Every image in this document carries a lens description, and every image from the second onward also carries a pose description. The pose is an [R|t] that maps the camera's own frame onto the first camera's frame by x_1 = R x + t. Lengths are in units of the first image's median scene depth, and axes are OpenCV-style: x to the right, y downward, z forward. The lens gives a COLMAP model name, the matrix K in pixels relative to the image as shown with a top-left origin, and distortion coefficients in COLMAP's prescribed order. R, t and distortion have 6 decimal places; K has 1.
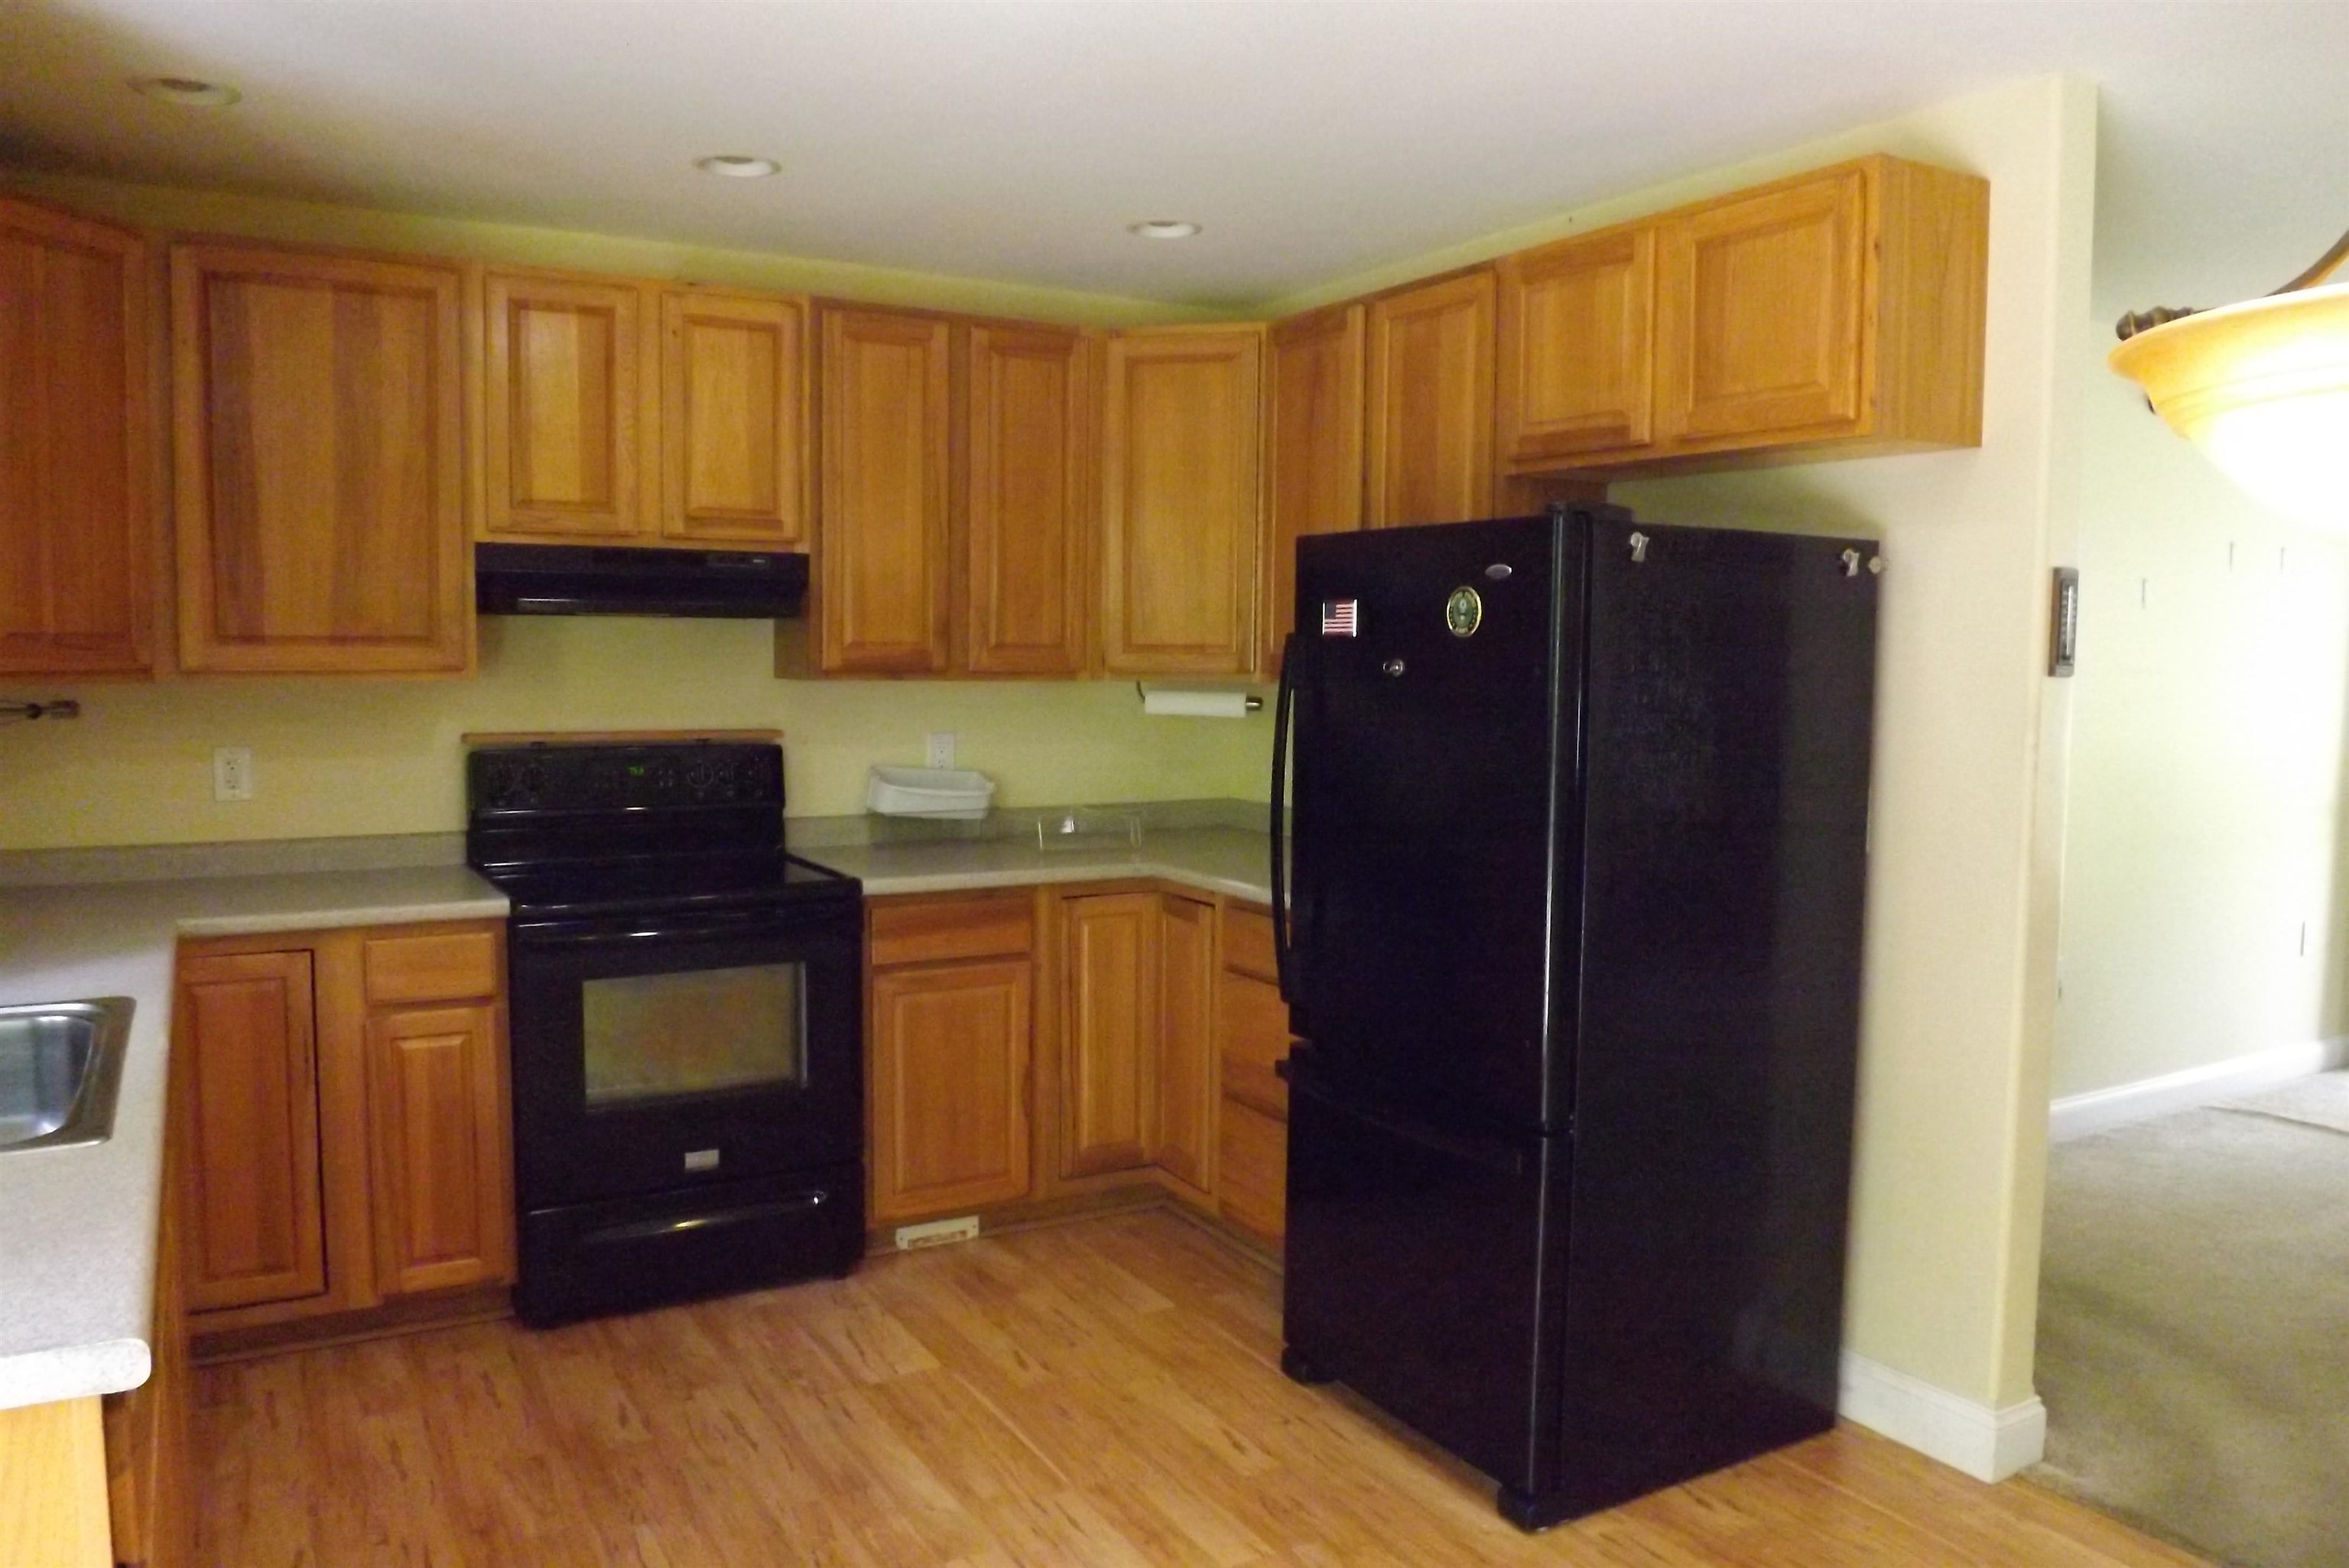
lens RADIAL K [[1704.0, 0, 1184.2], [0, 1704.0, 774.6], [0, 0, 1]] dist [-0.056678, 0.000514]
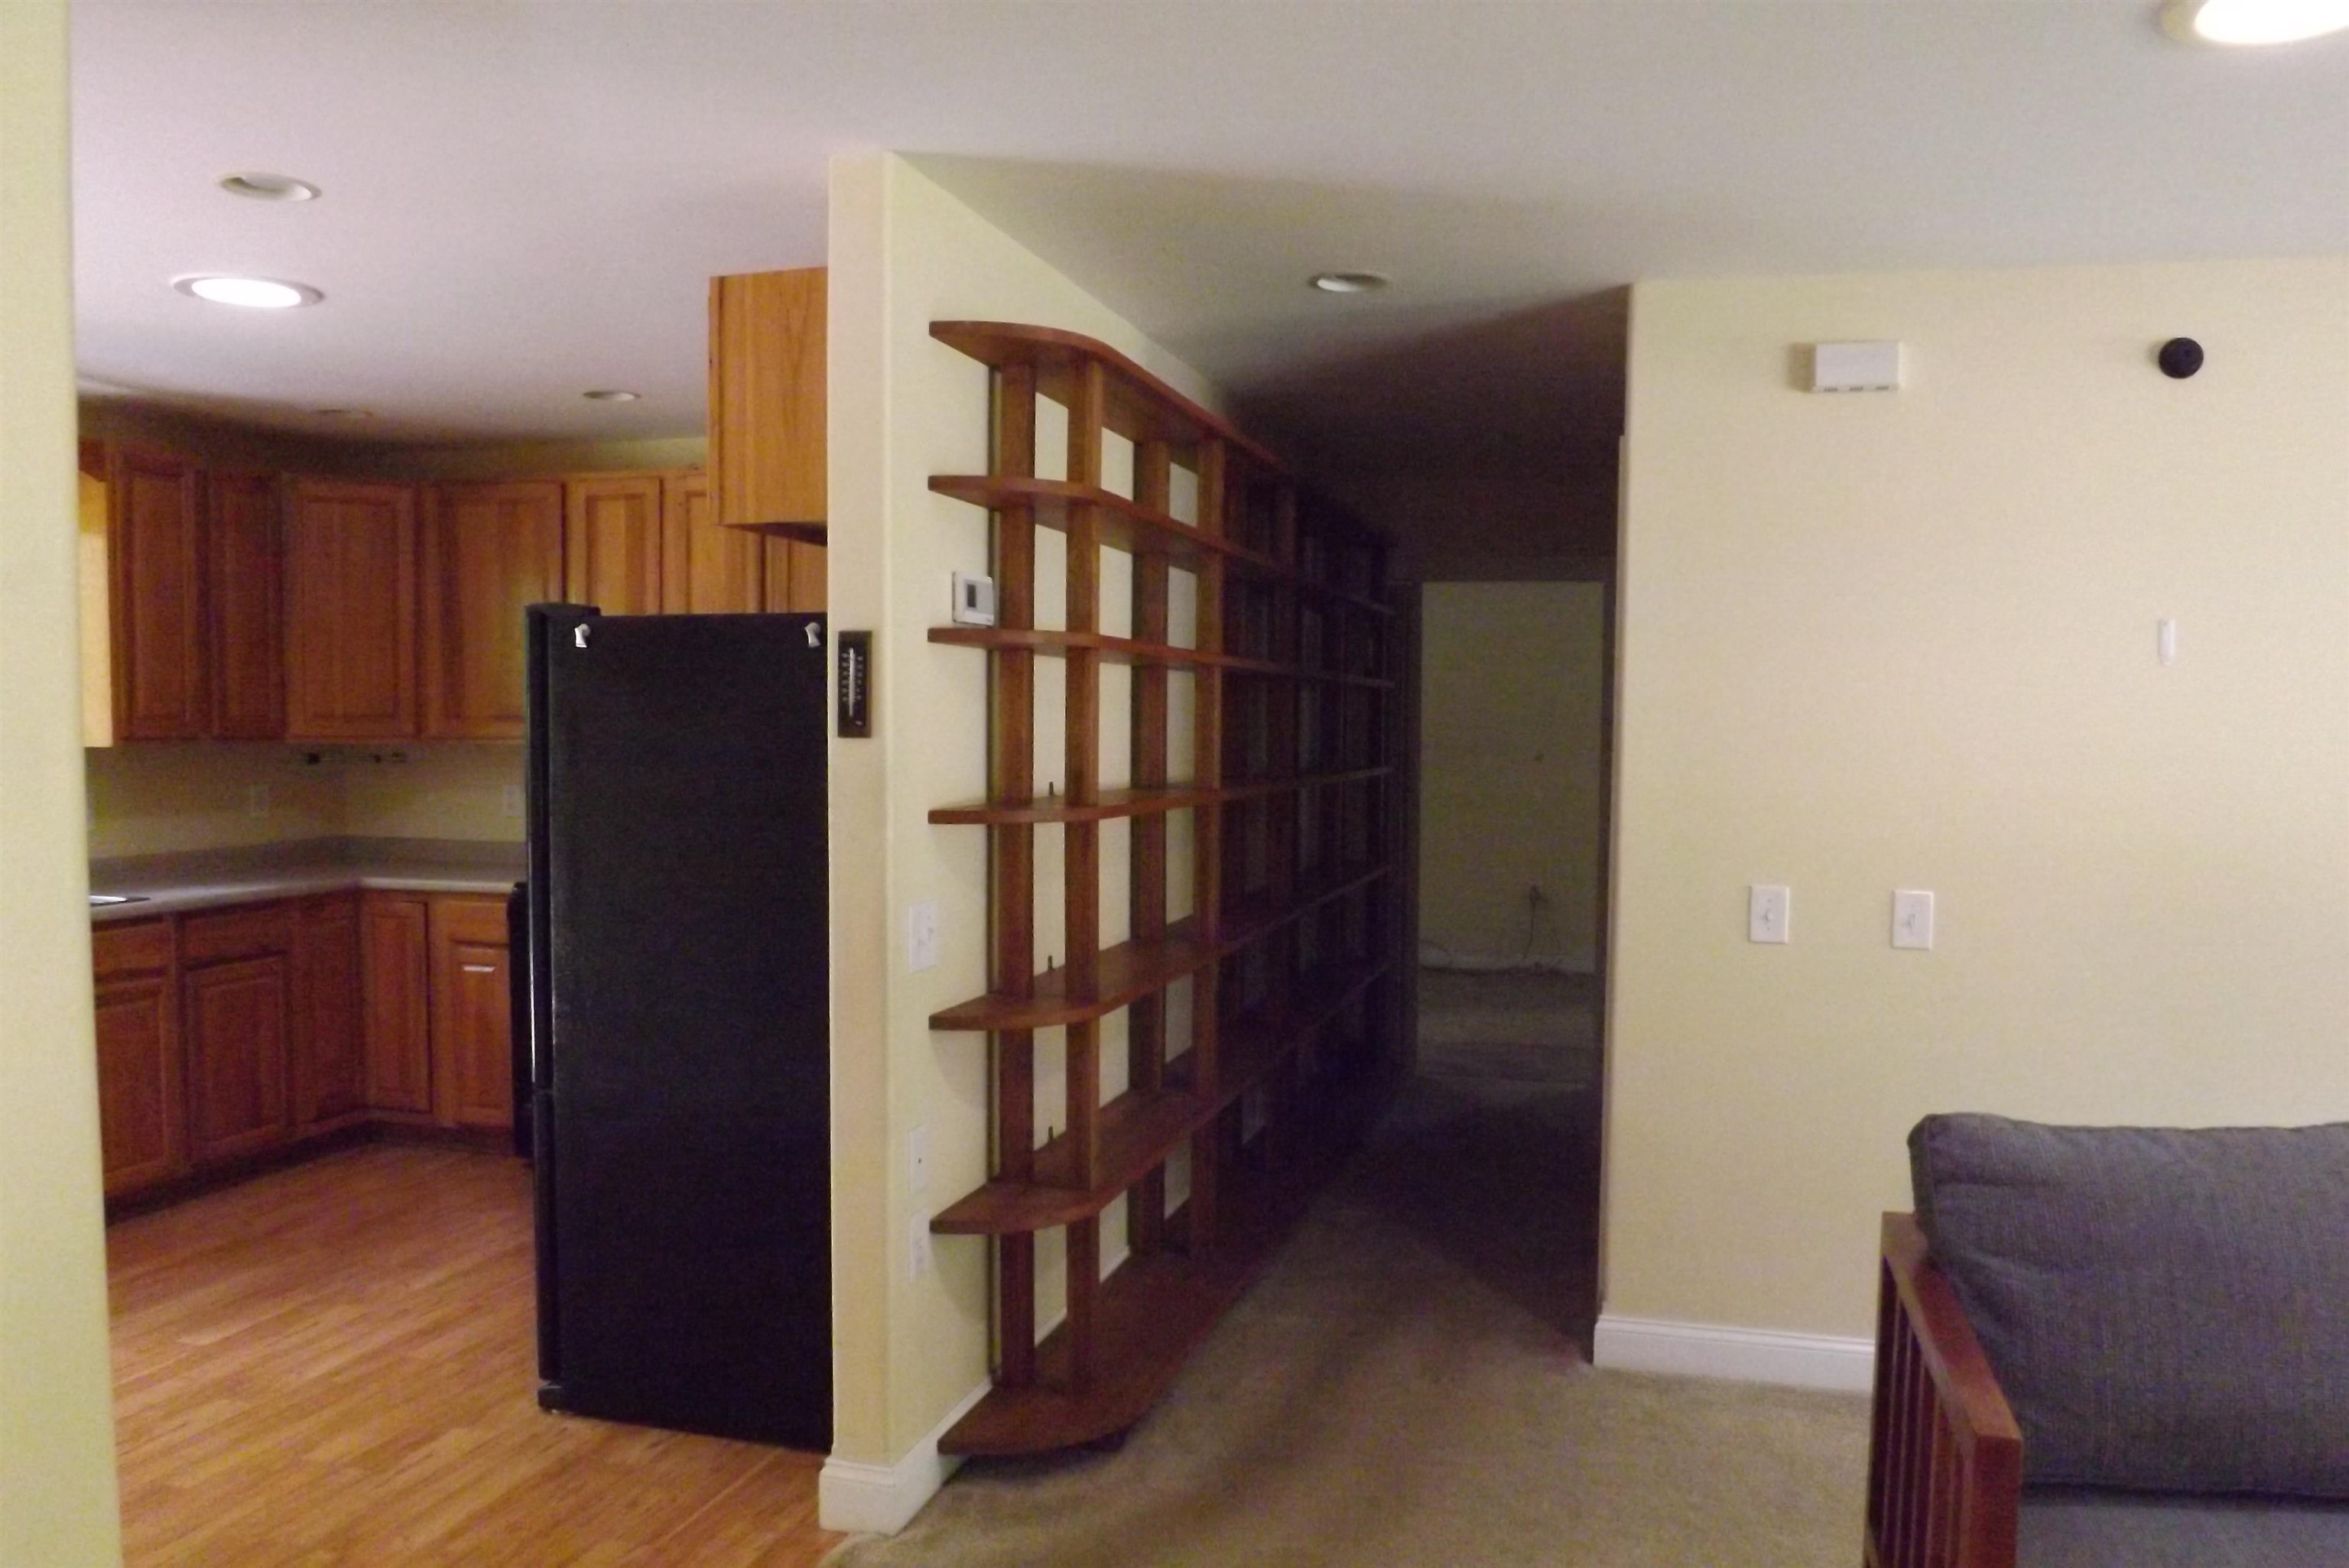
lens RADIAL K [[1684.4, 0, 1165.3], [0, 1684.4, 813.1], [0, 0, 1]] dist [-0.057684, 0.002482]
pose [[0.698044, 0.035872, -0.715156, 1.170618], [-0.055172, 0.998470, -0.003770, -0.019019], [0.713927, 0.042088, 0.698954, 0.359953]]
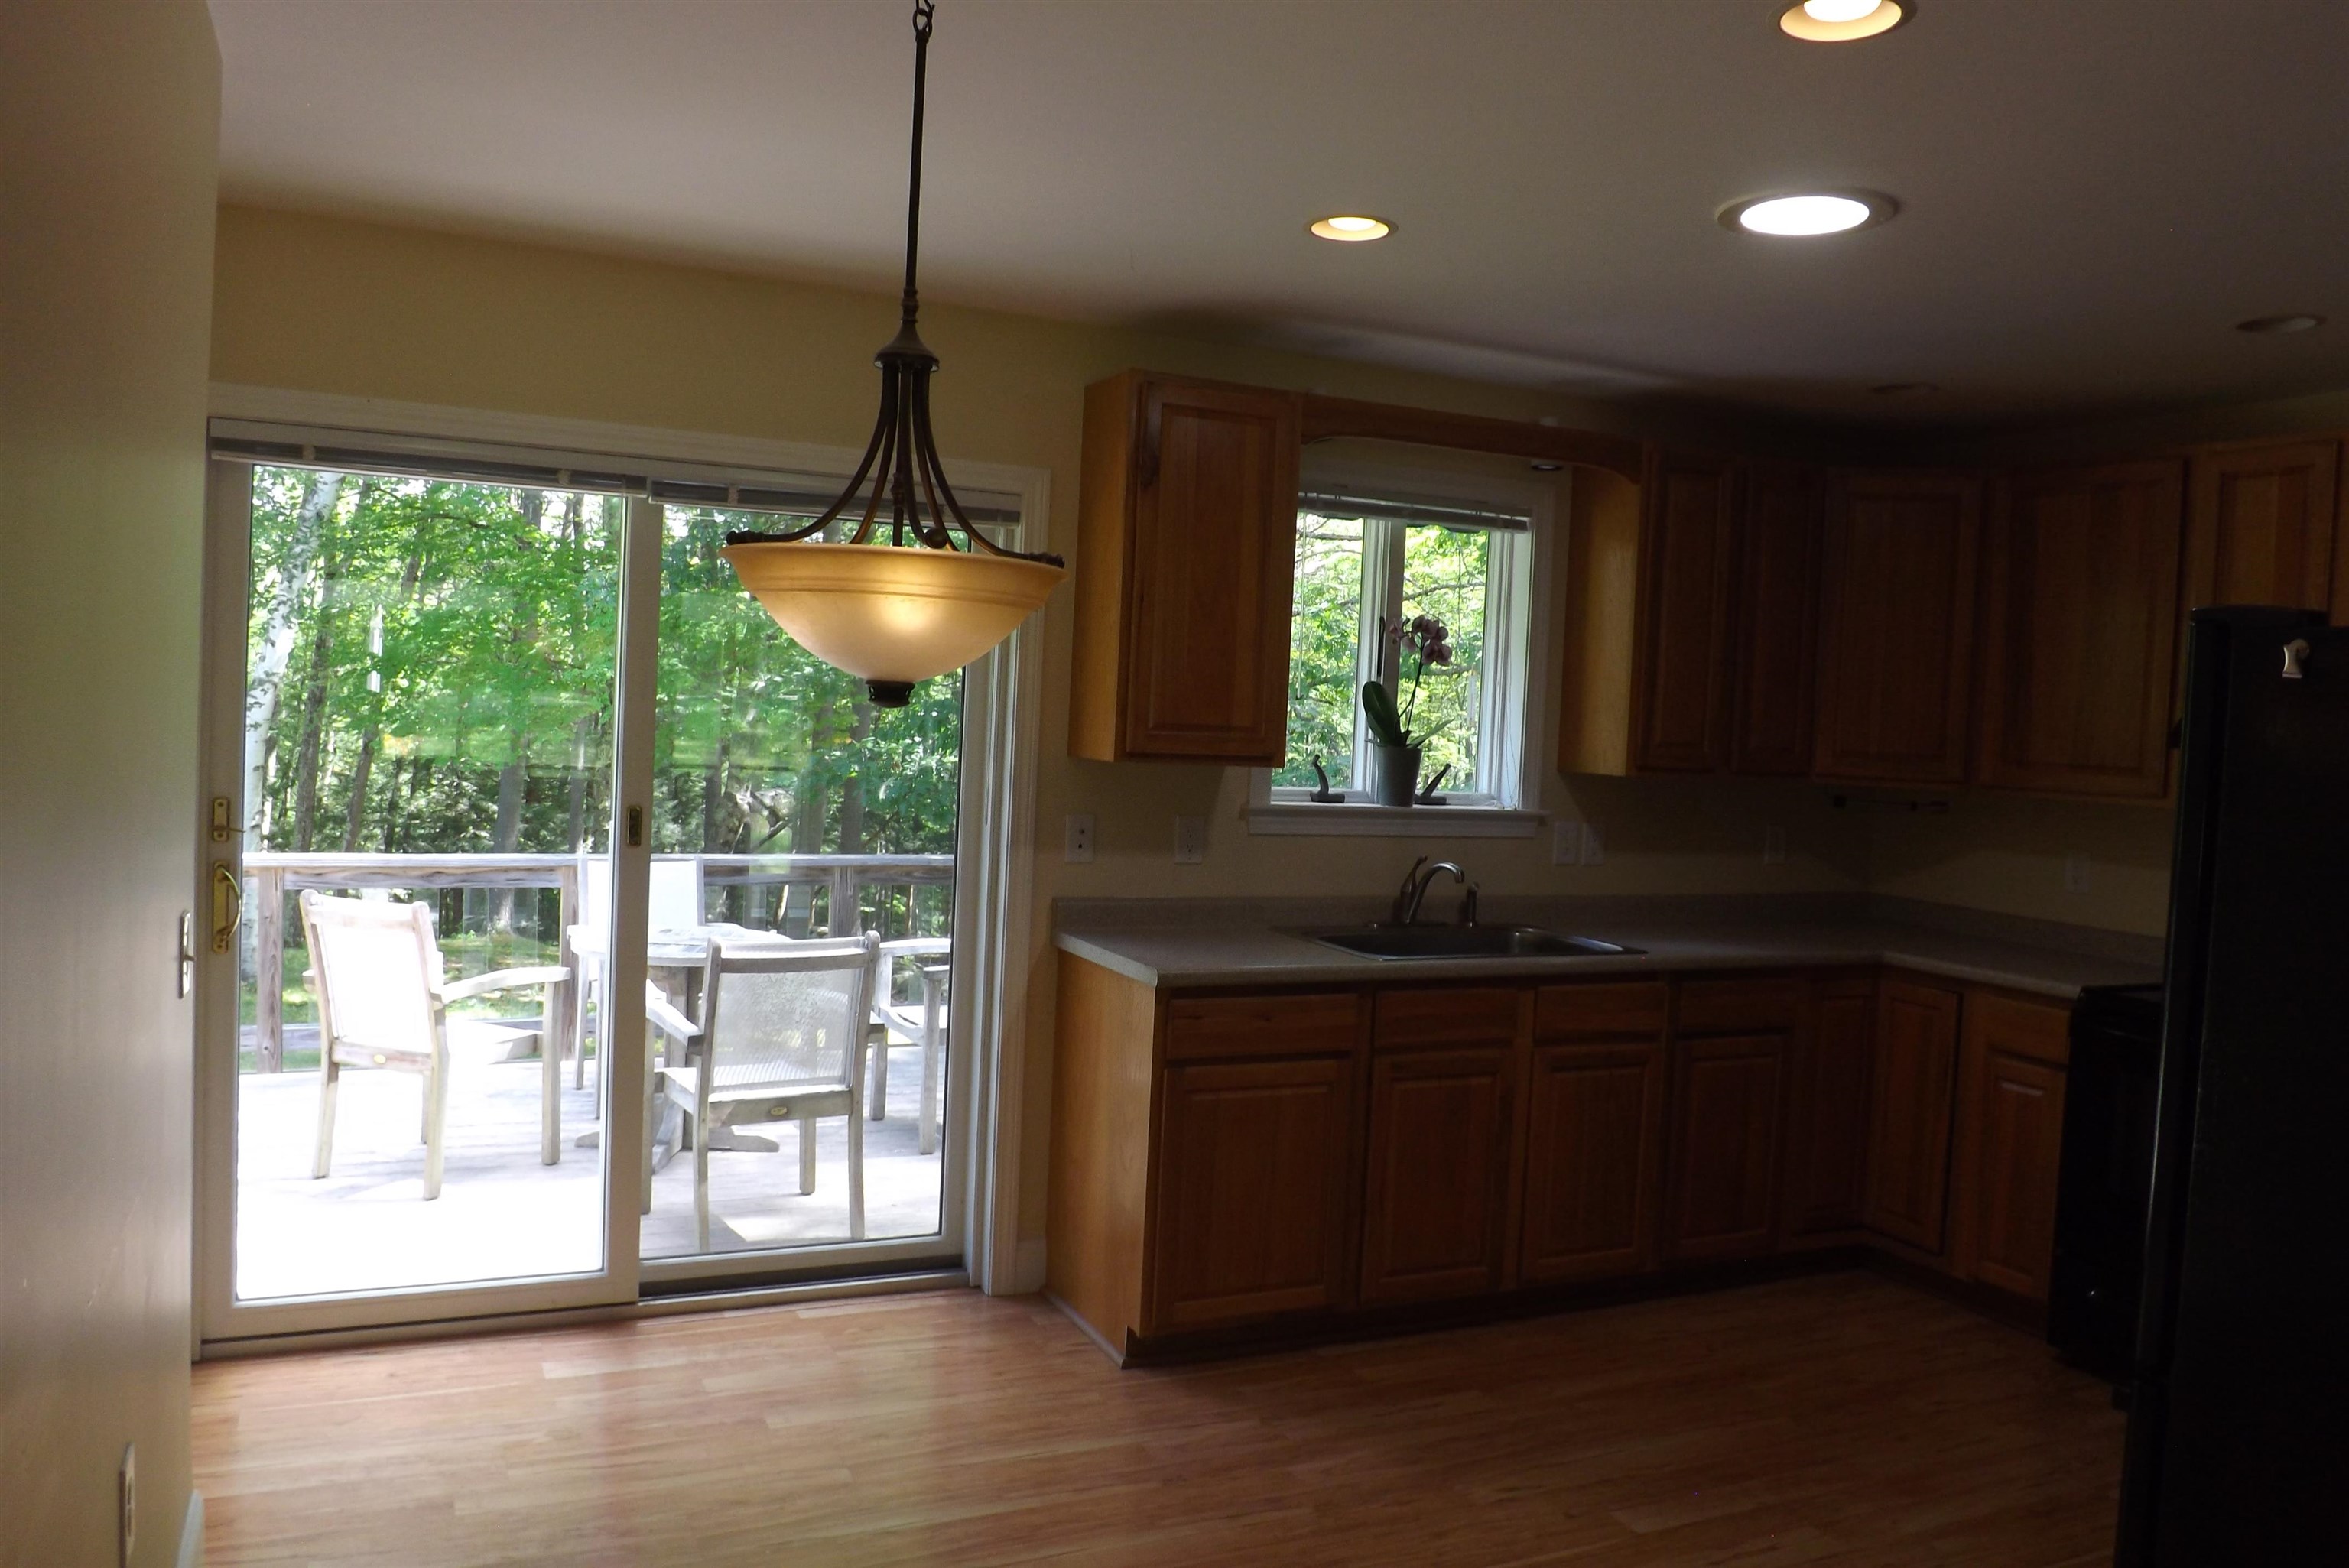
lens RADIAL K [[1704.0, 0, 1184.2], [0, 1704.0, 774.6], [0, 0, 1]] dist [-0.056678, 0.000514]
pose [[-0.066890, 0.028334, -0.997358, 0.840747], [-0.124950, 0.991490, 0.036547, -0.039266], [0.989906, 0.127064, -0.062780, 0.449249]]
